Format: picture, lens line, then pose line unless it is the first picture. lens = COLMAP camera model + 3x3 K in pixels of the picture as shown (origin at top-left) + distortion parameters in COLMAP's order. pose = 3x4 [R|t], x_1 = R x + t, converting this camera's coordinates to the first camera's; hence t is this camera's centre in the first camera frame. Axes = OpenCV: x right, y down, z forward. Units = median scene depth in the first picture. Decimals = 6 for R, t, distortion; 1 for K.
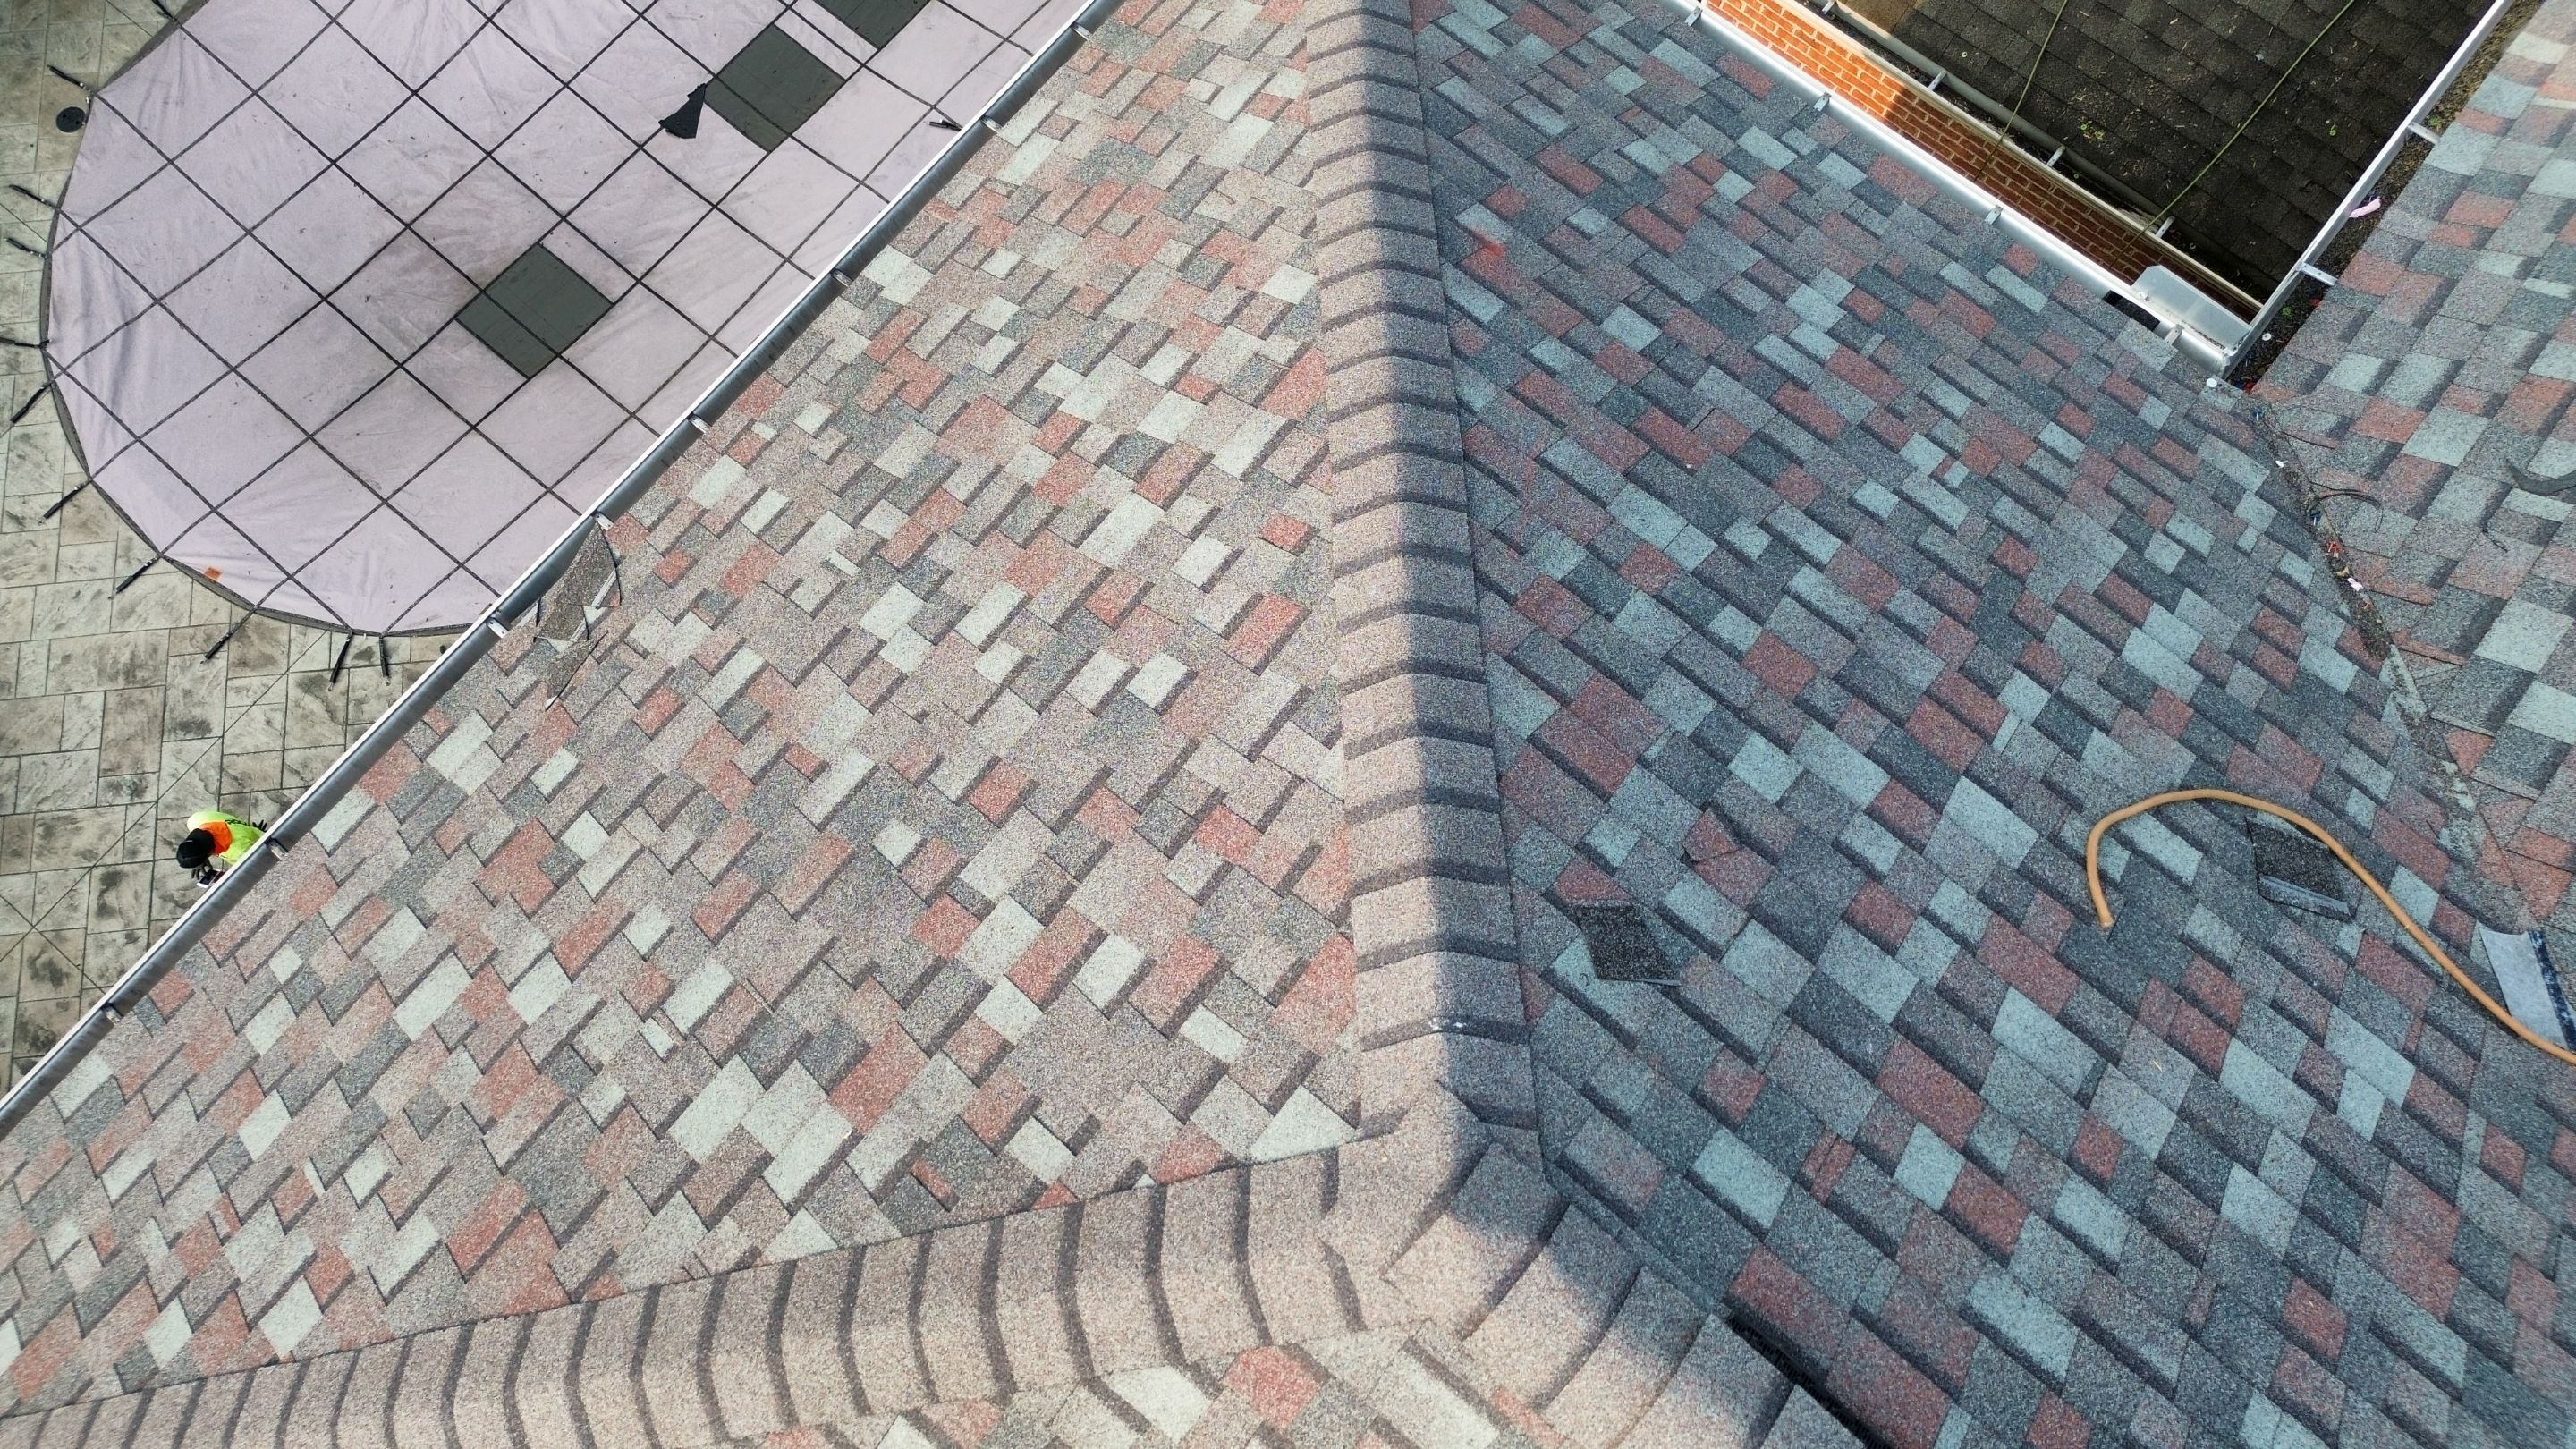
lens RADIAL K [[1823.9, 0, 1291.9], [0, 1823.9, 726.7], [0, 0, 1]] dist [0.074678, -0.073885]
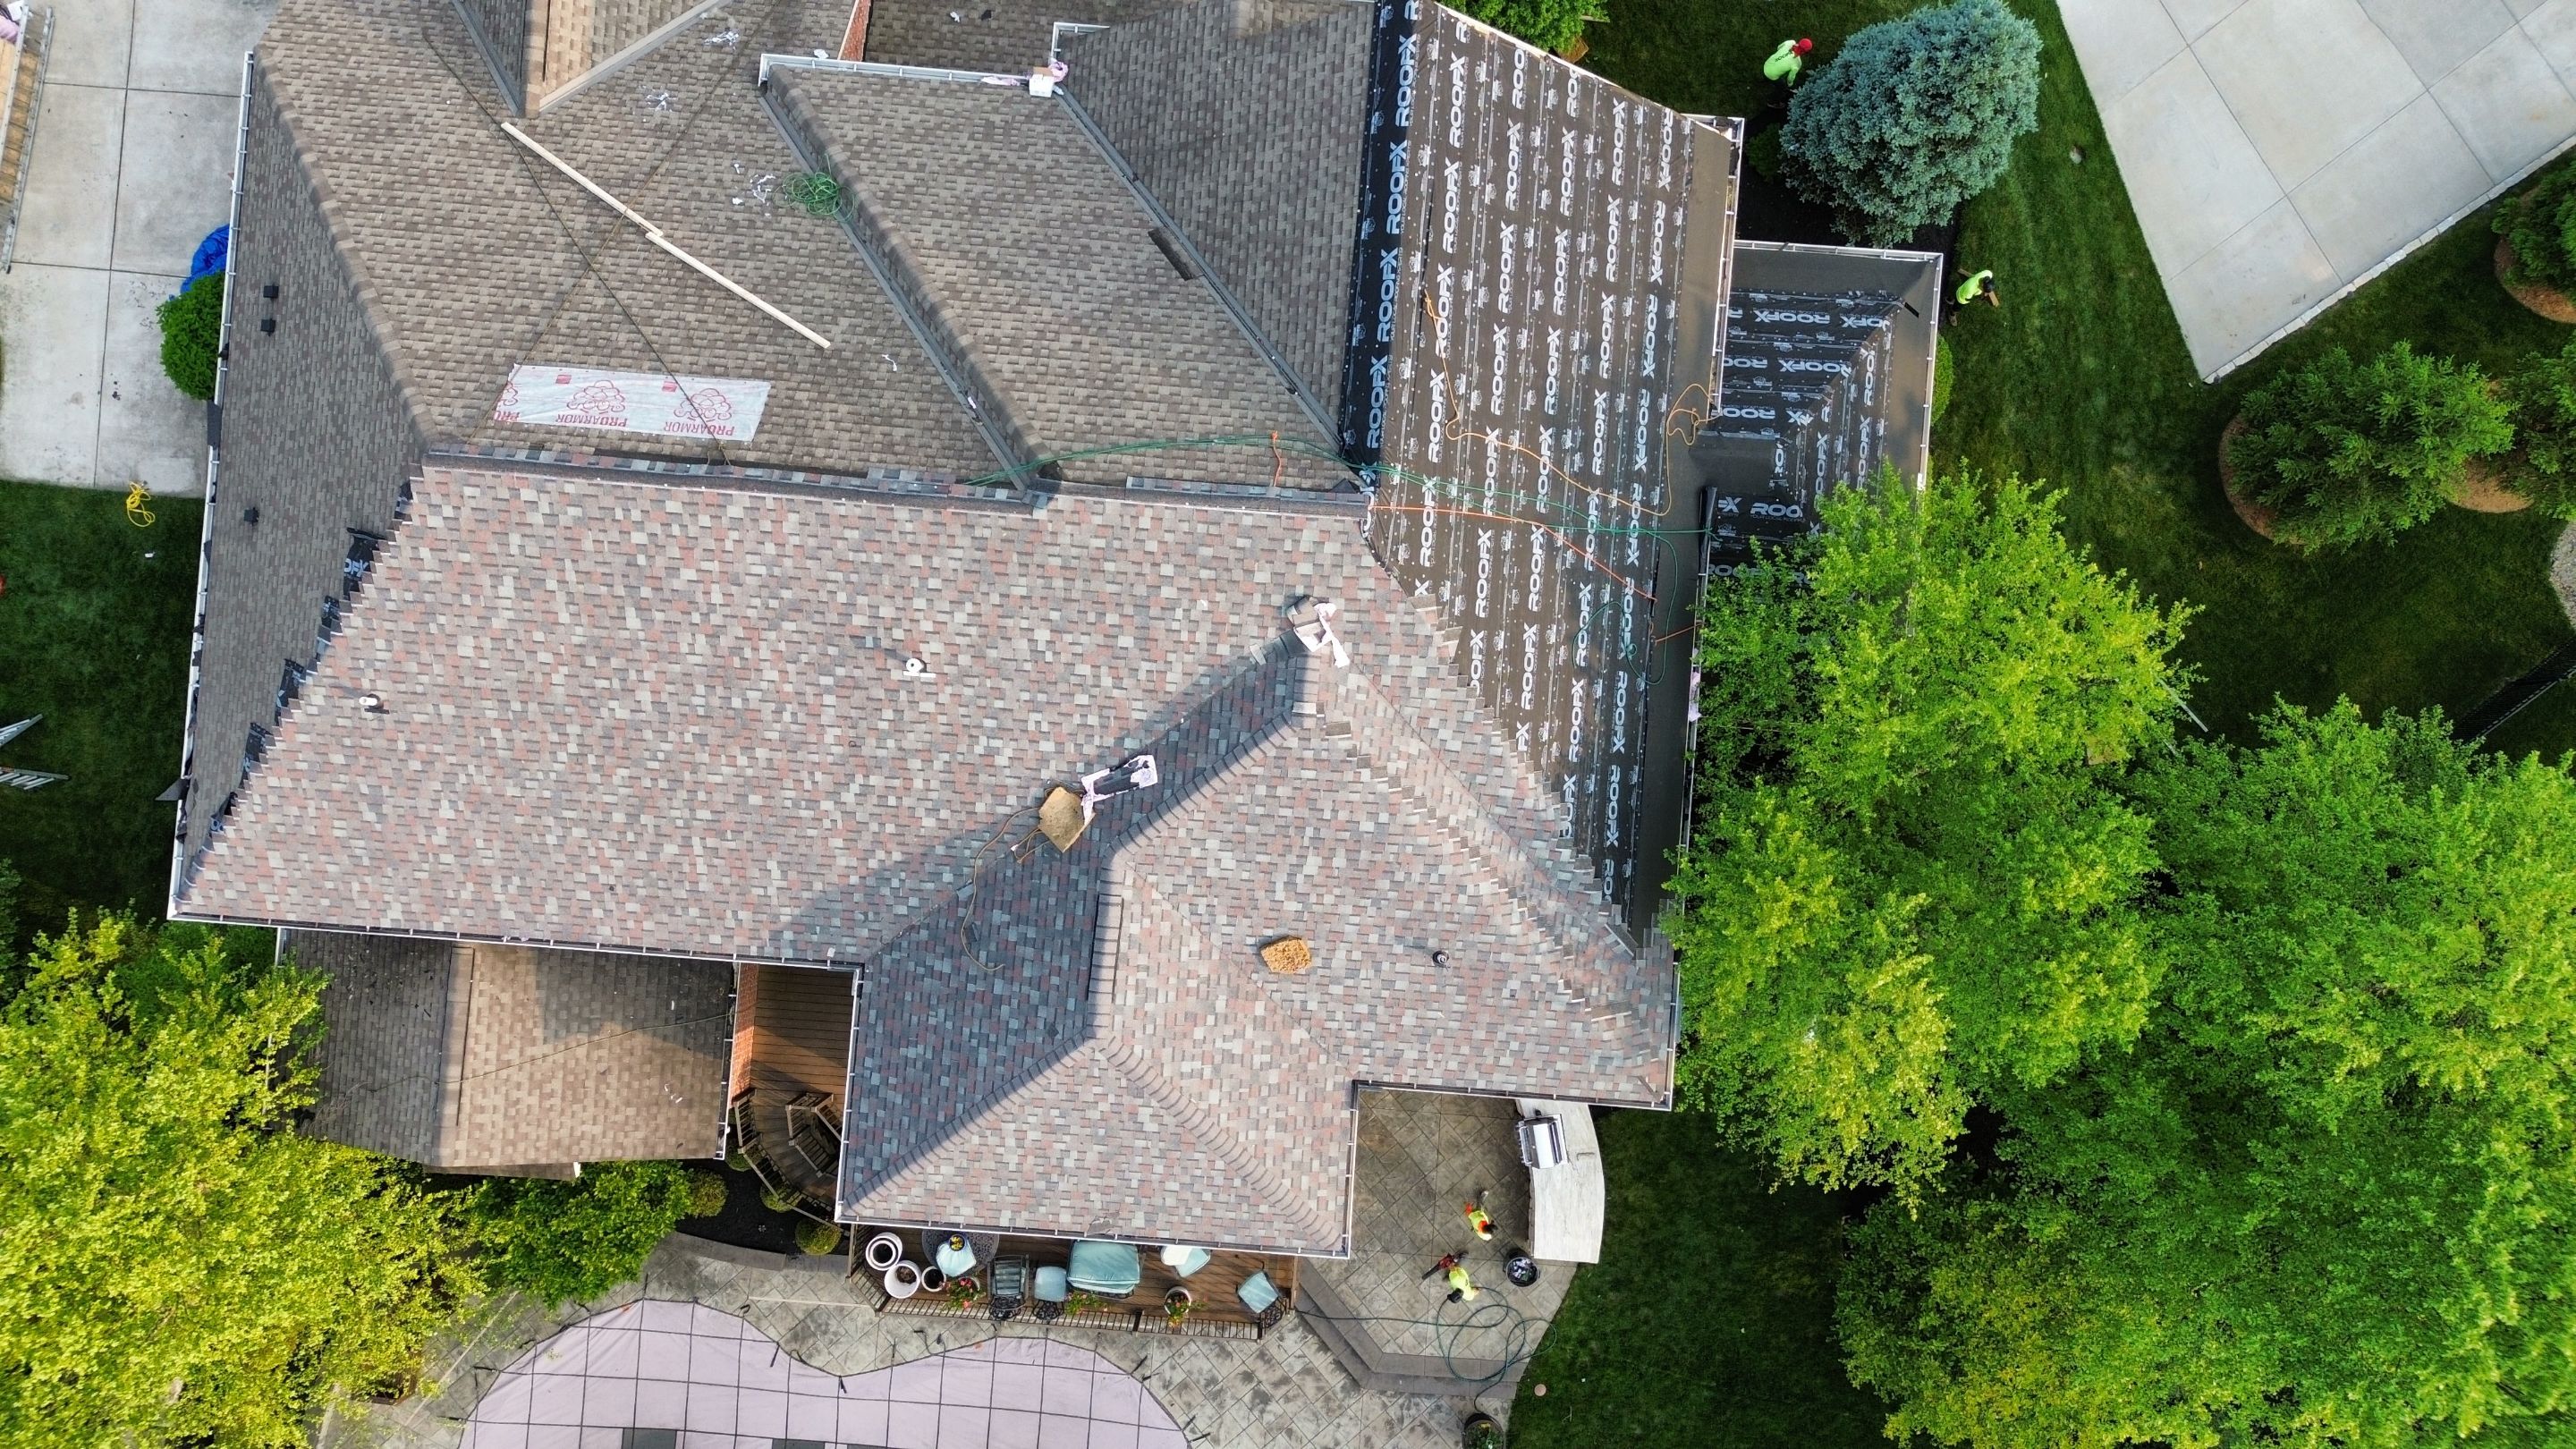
lens RADIAL K [[1823.9, 0, 1292.8], [0, 1823.9, 706.3], [0, 0, 1]] dist [0.074678, -0.073885]
pose [[-0.571978, -0.819875, 0.025432, 0.379794], [0.789126, -0.541535, 0.289862, -0.391158], [-0.223878, 0.185864, 0.956730, -4.686817]]
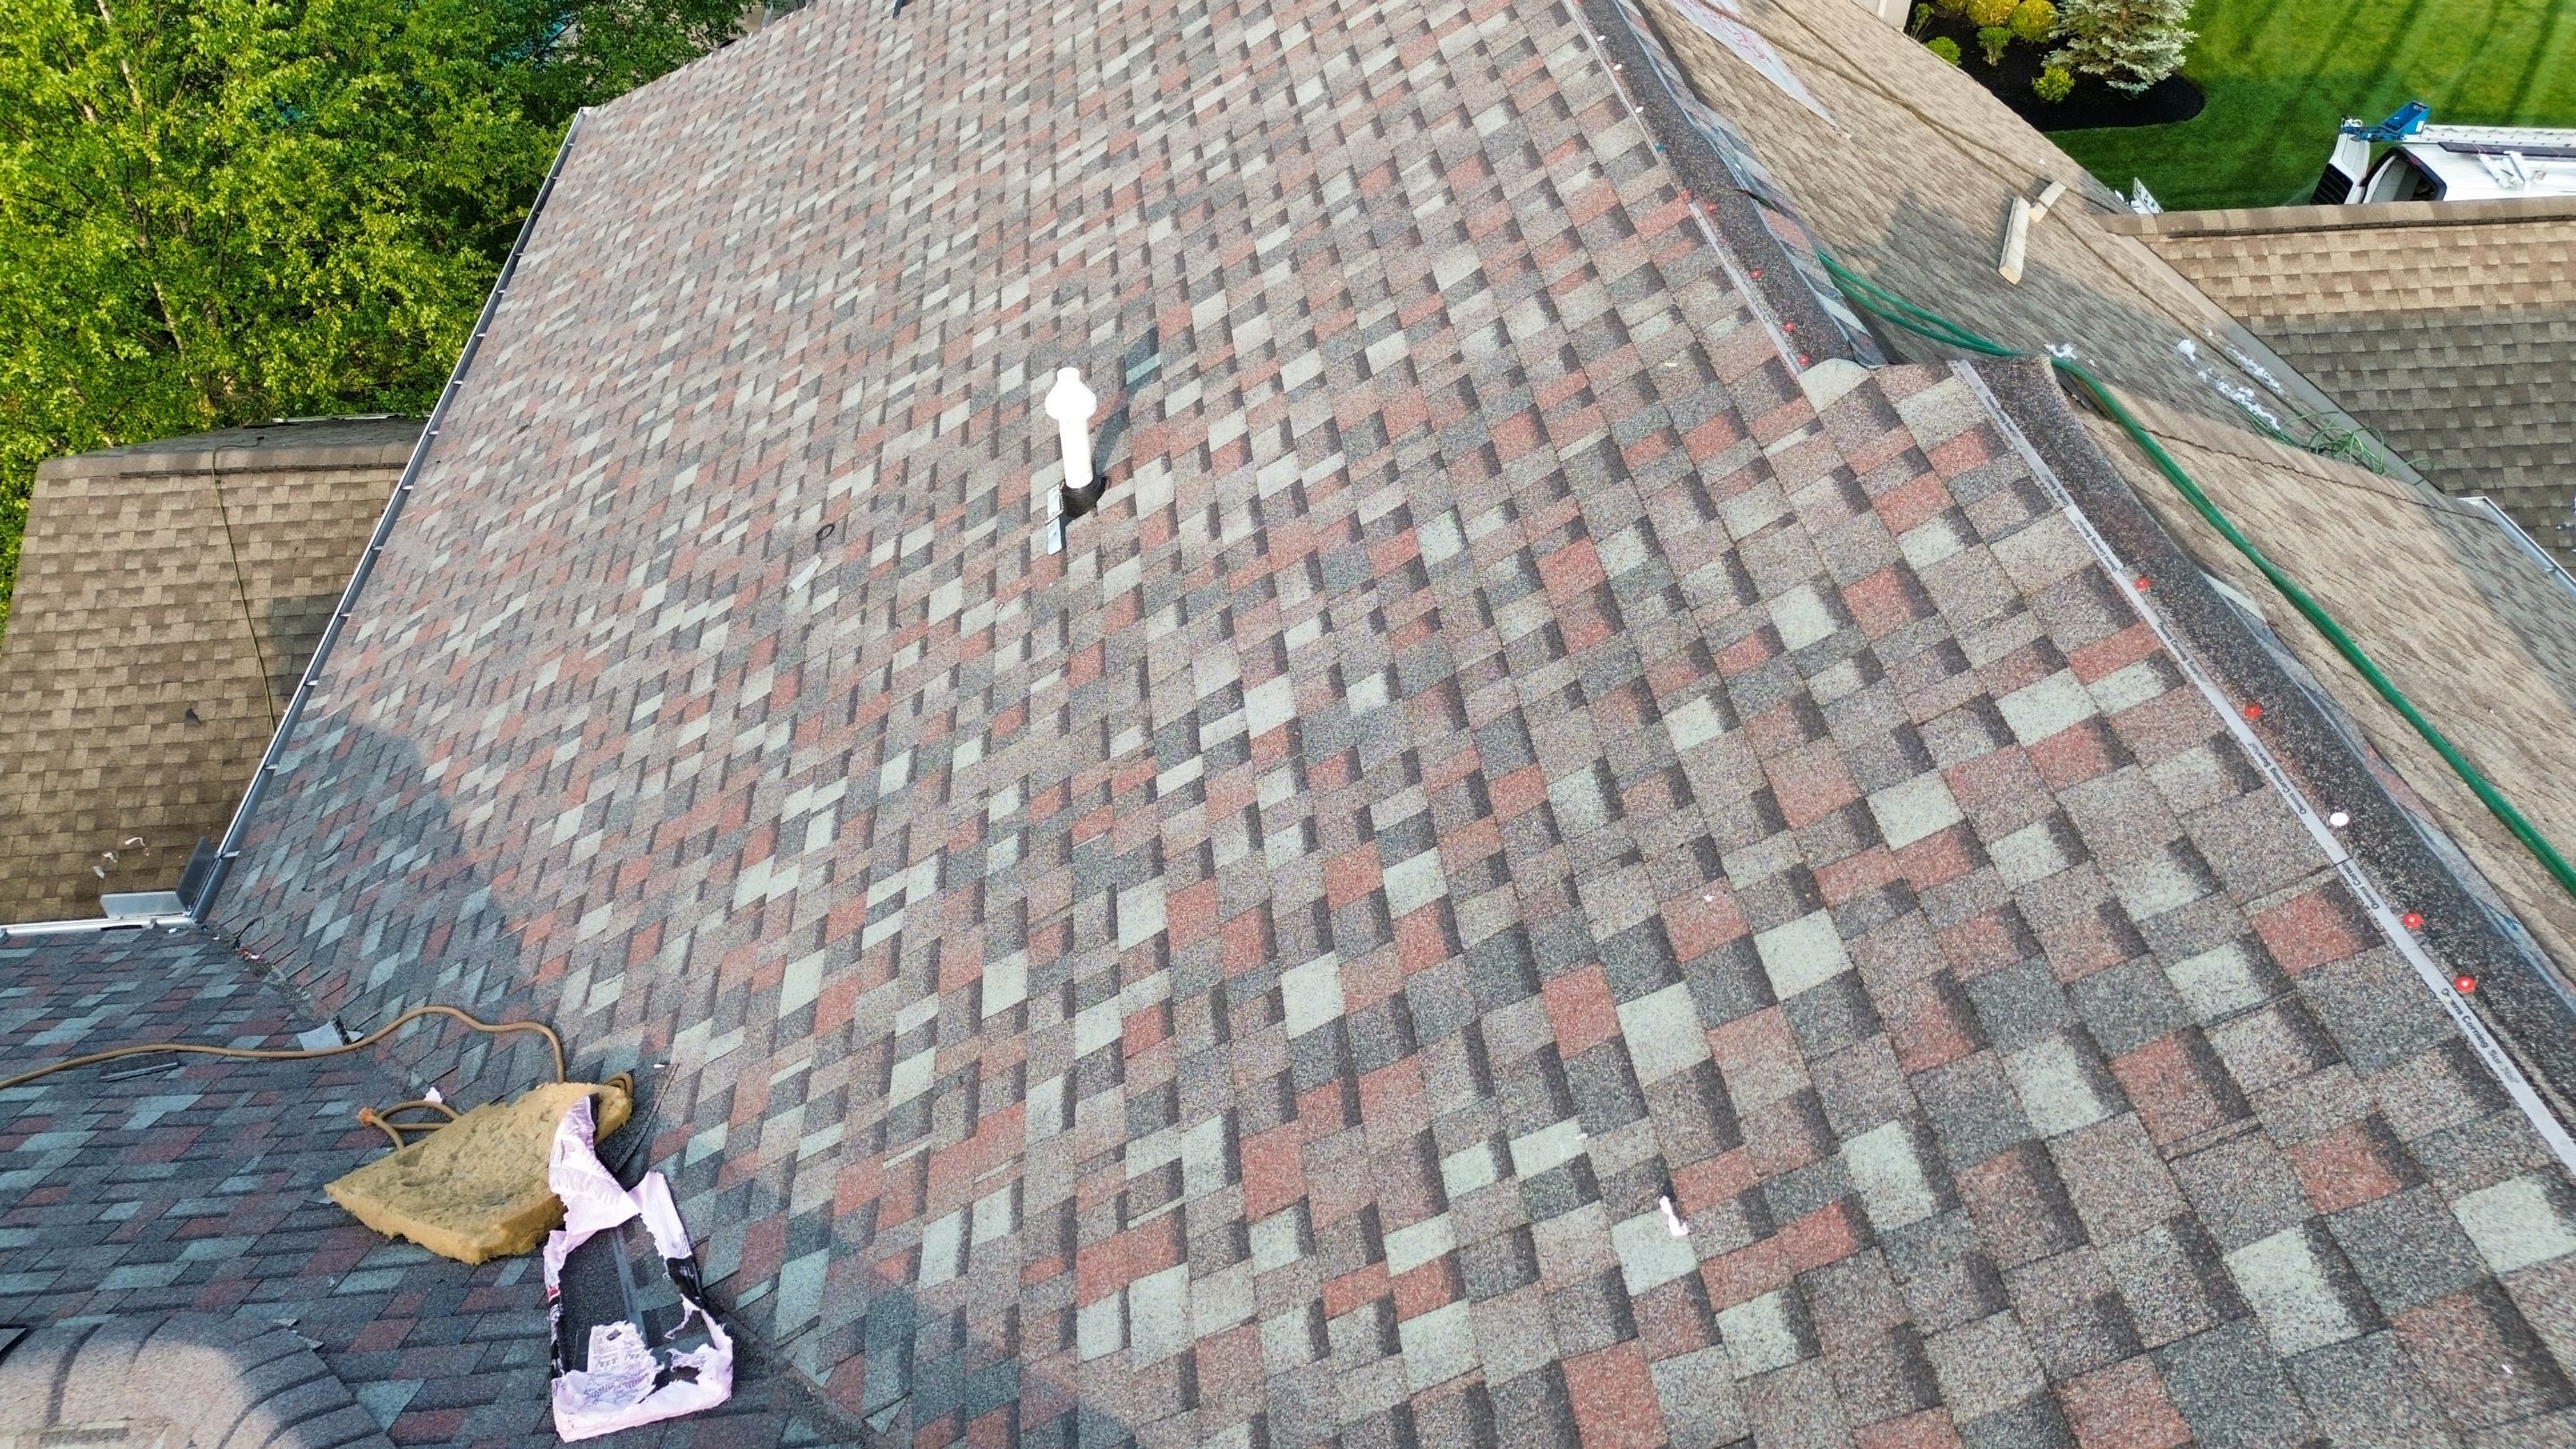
lens RADIAL K [[1823.9, 0, 1289.3], [0, 1823.9, 725.9], [0, 0, 1]] dist [0.074678, -0.073885]
pose [[0.702563, -0.454887, 0.547250, 0.467938], [0.682828, 0.647464, -0.338433, 1.030931], [-0.200376, 0.611448, 0.765494, -0.550487]]
